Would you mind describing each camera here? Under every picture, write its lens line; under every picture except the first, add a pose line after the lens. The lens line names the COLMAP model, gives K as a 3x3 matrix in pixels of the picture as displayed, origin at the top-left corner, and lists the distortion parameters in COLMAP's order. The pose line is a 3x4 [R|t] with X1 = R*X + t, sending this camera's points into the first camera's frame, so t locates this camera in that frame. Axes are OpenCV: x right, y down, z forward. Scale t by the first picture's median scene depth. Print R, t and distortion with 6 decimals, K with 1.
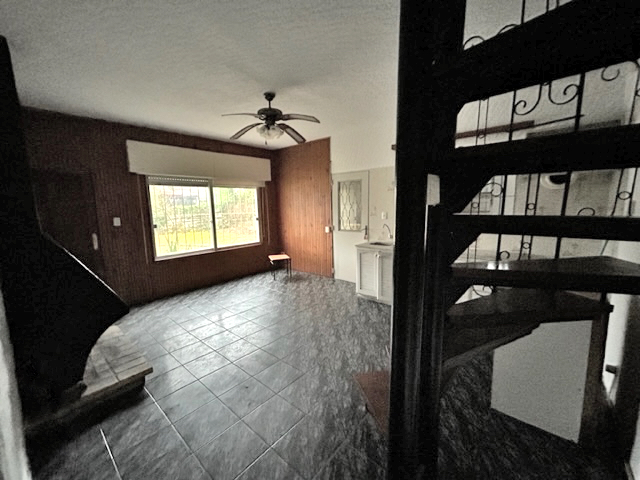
lens RADIAL K [[261.4, 0, 320.4], [0, 261.4, 237.6], [0, 0, 1]] dist [0.000519, -0.000025]
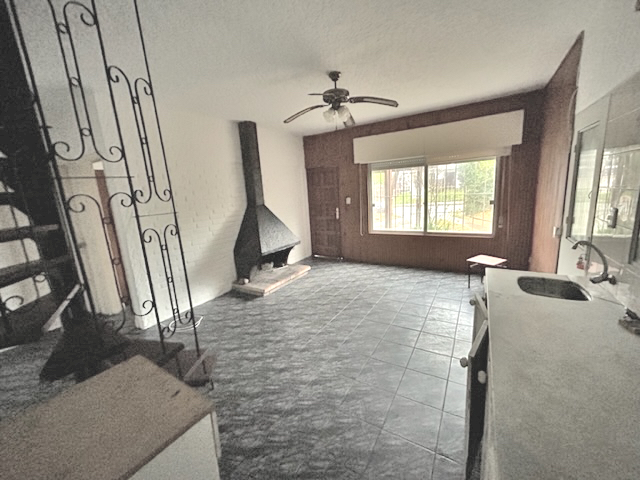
lens RADIAL K [[257.6, 0, 319.1], [0, 257.6, 240.4], [0, 0, 1]] dist [0.001562, 0.000005]
pose [[0.162066, 0.199210, -0.966463, 0.529359], [-0.069934, 0.979267, 0.190122, -0.094419], [0.984299, 0.036776, 0.172637, 0.548931]]
